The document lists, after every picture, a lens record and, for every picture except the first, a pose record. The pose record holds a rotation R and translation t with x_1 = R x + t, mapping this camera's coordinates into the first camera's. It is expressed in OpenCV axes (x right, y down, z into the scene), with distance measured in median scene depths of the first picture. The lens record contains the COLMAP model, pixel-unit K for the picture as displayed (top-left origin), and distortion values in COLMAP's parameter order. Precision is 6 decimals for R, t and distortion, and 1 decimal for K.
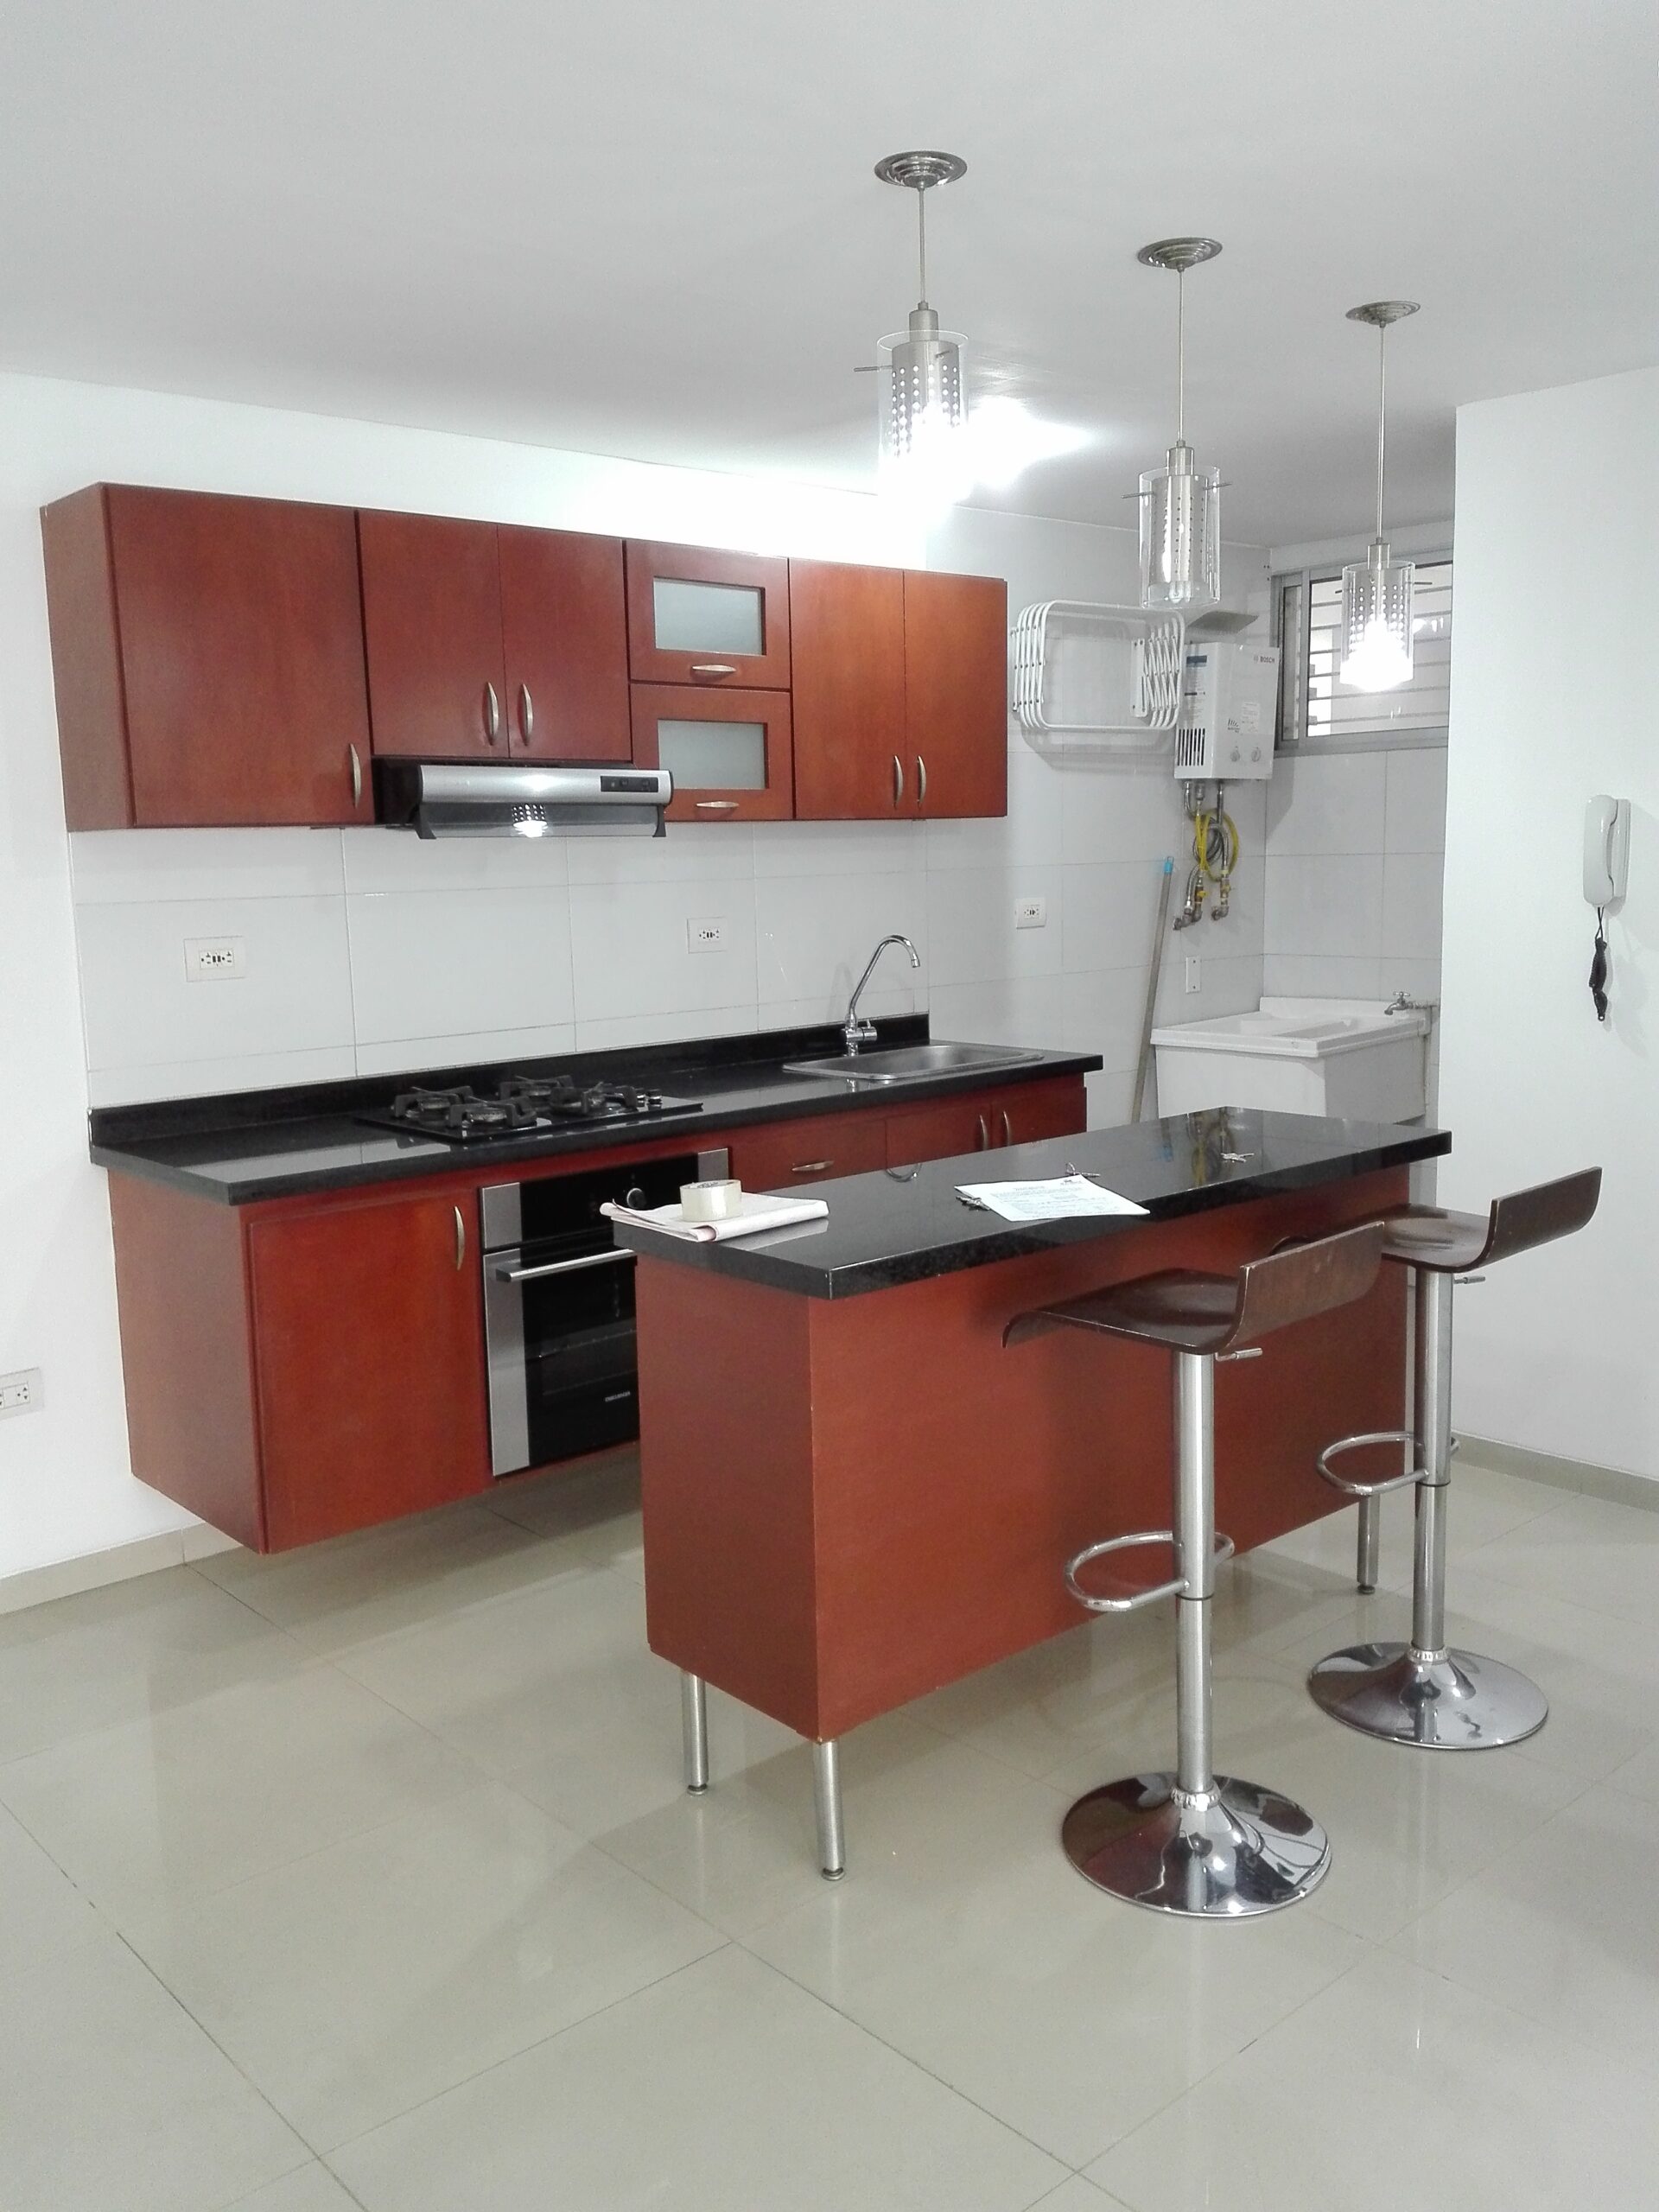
lens RADIAL K [[1795.9, 0, 833.0], [0, 1795.9, 1110.9], [0, 0, 1]] dist [0.043198, -0.071931]
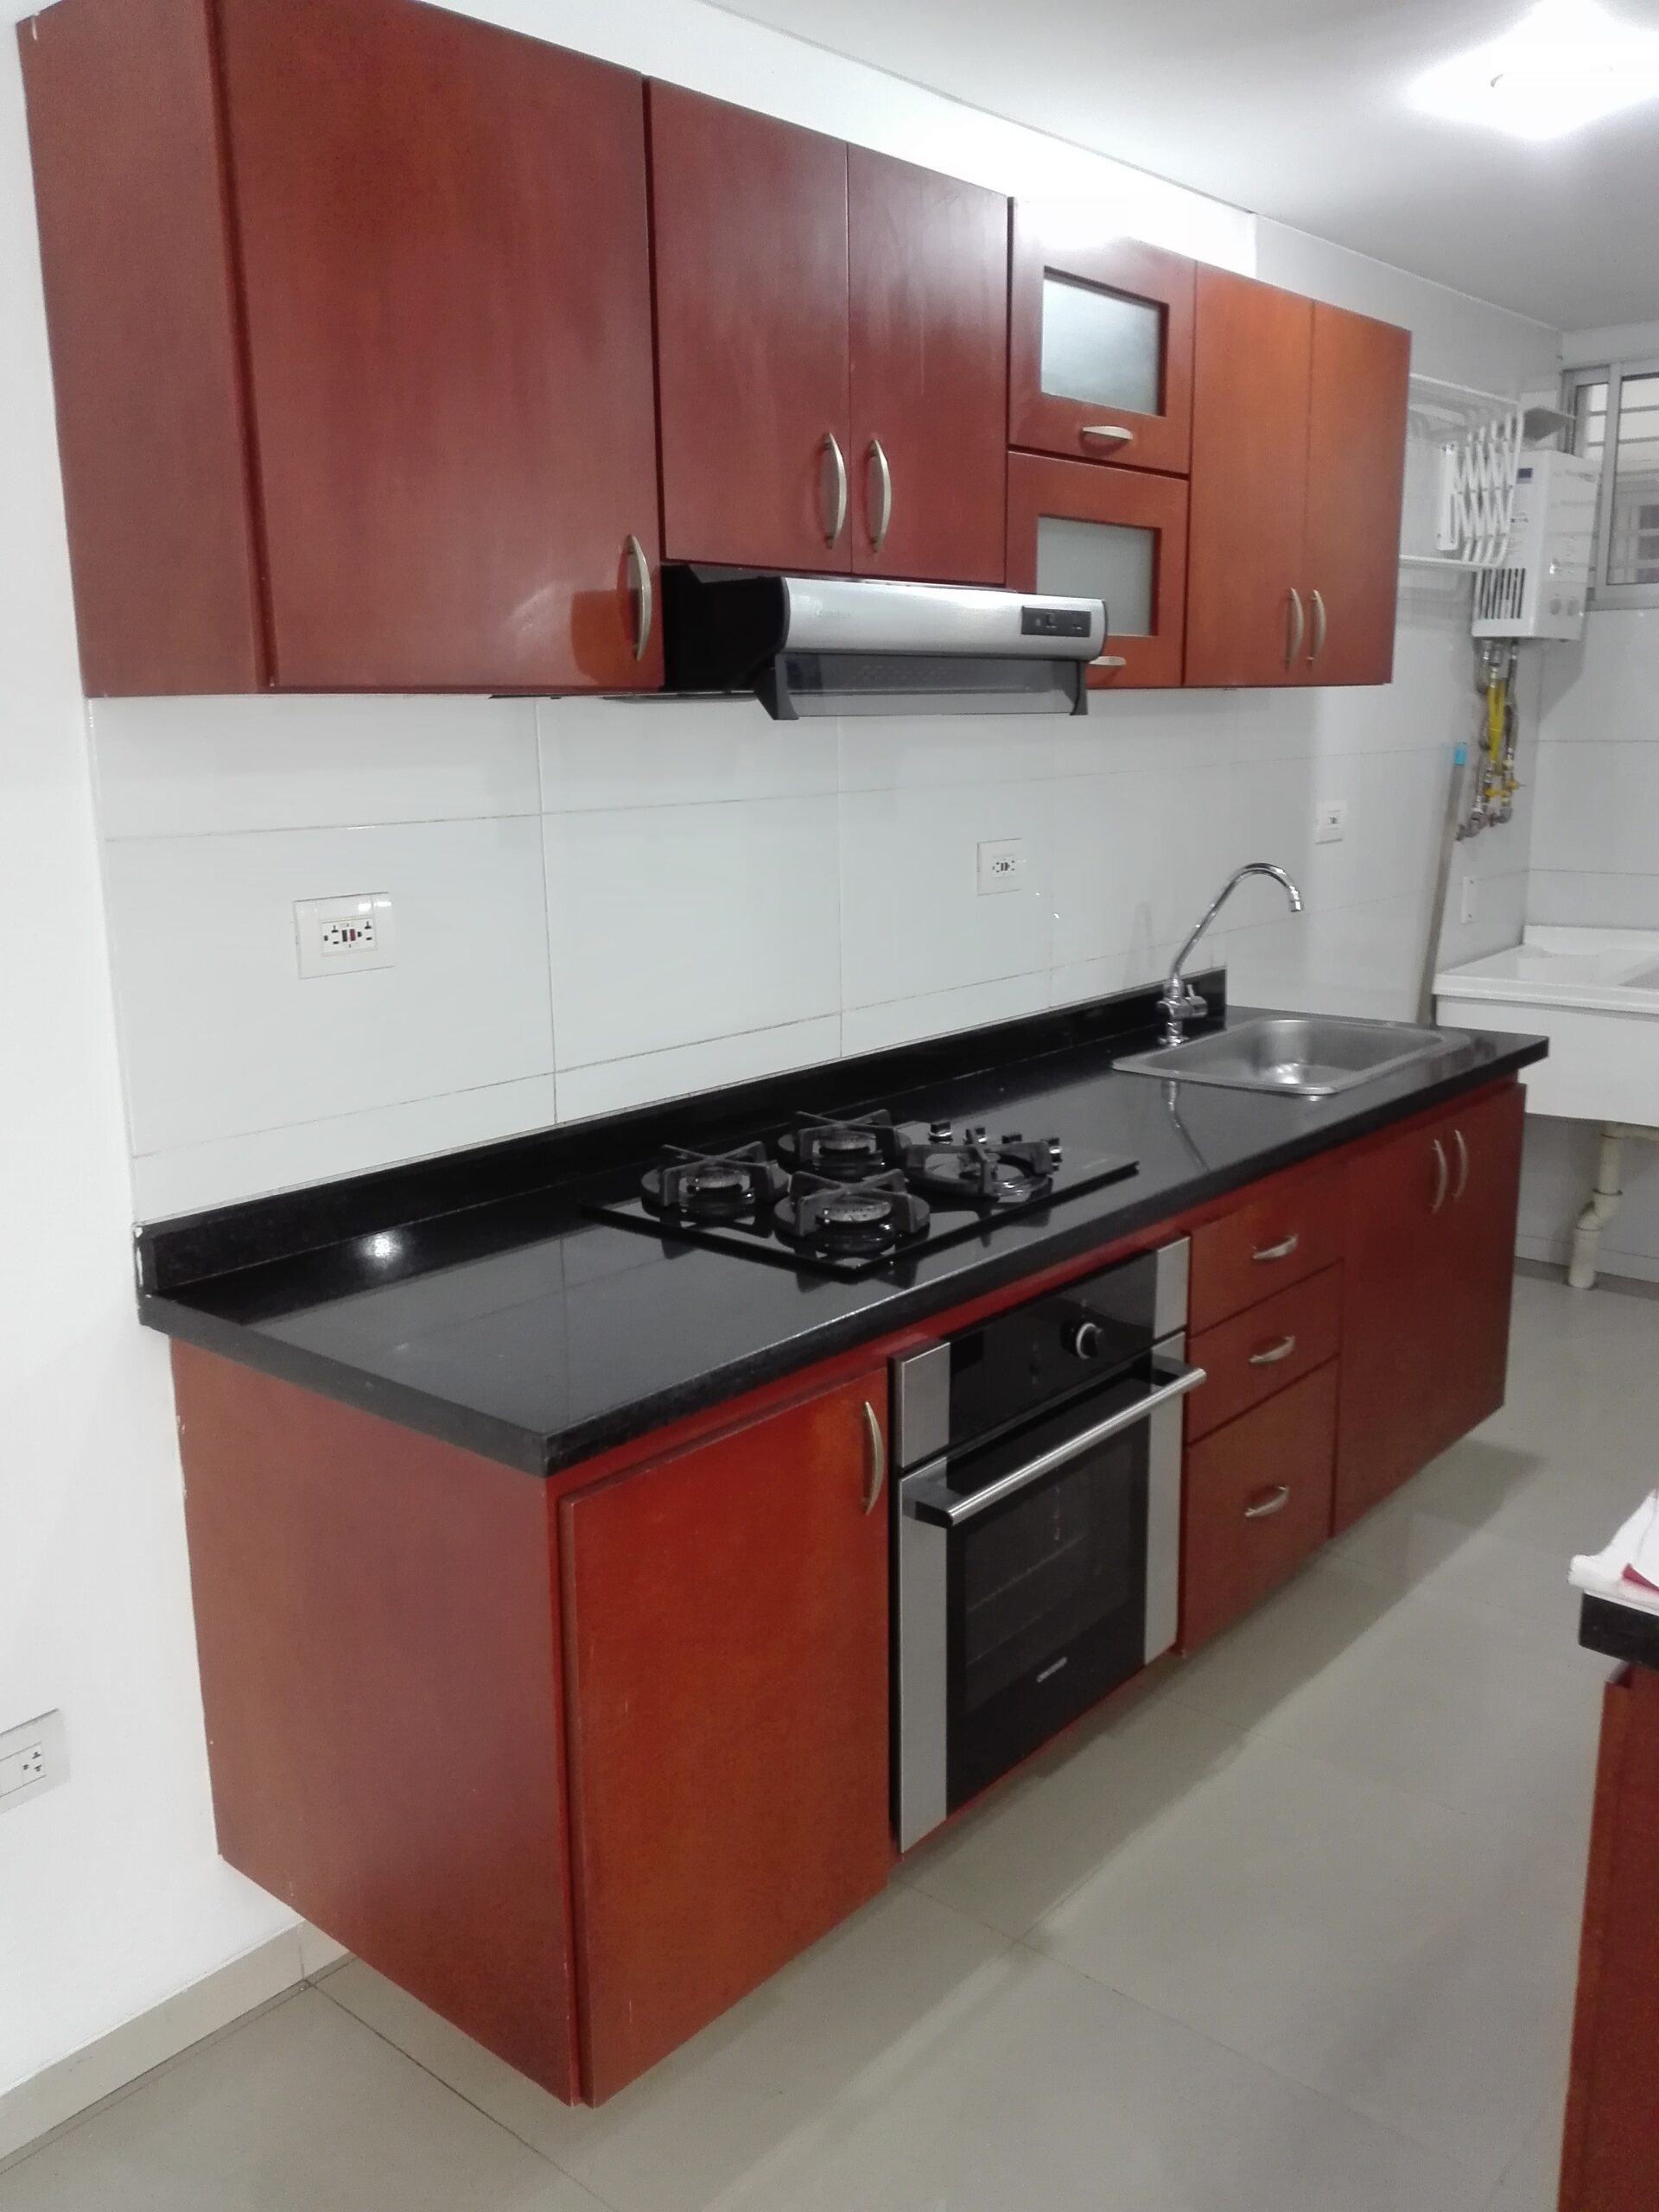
lens RADIAL K [[1795.9, 0, 826.1], [0, 1795.9, 1120.0], [0, 0, 1]] dist [0.043198, -0.071931]
pose [[0.991605, -0.018674, 0.127947, -0.237754], [0.009050, 0.997113, 0.075392, -0.060339], [-0.128985, -0.073601, 0.988911, 0.385673]]
